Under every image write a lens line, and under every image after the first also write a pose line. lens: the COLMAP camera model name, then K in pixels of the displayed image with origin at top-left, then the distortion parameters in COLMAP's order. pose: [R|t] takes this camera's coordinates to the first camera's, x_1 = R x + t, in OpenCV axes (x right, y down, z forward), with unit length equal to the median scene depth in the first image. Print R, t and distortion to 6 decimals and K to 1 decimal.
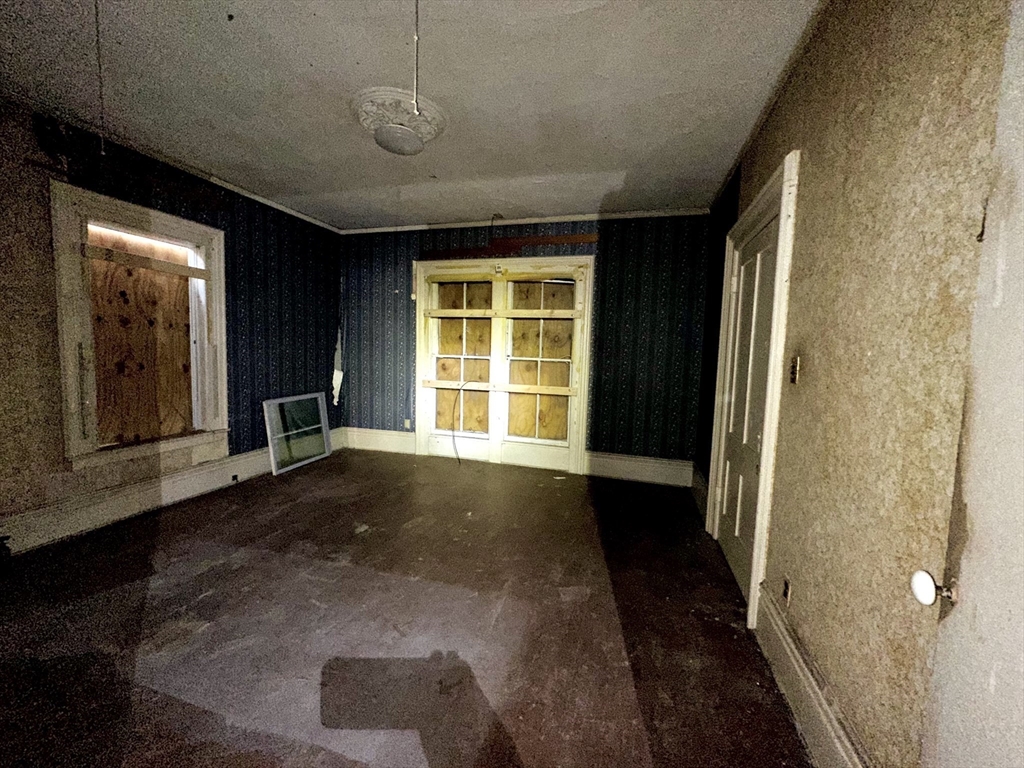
lens RADIAL K [[406.9, 0, 512.0], [0, 406.9, 384.0], [0, 0, 1]] dist [-0.001385, -0.000070]
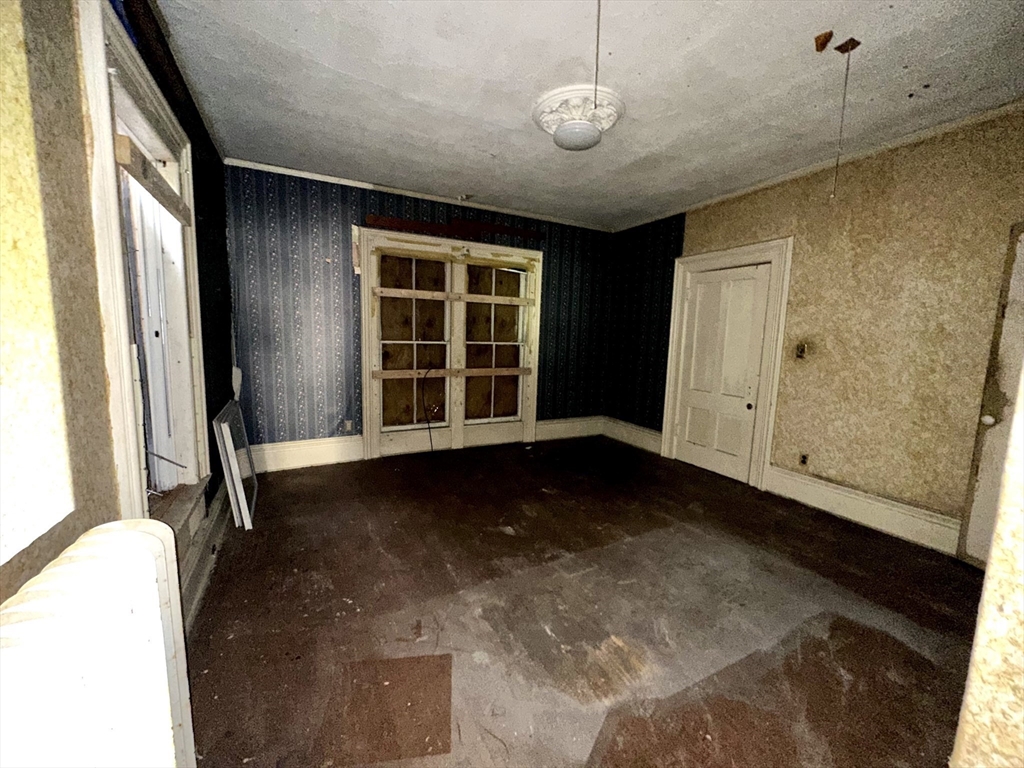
lens RADIAL K [[406.9, 0, 512.0], [0, 406.9, 384.0], [0, 0, 1]] dist [-0.001385, -0.000070]
pose [[0.725233, -0.095919, 0.681789, -0.628314], [0.051628, 0.995036, 0.085071, -0.042773], [-0.686565, -0.026497, 0.726586, 0.196103]]
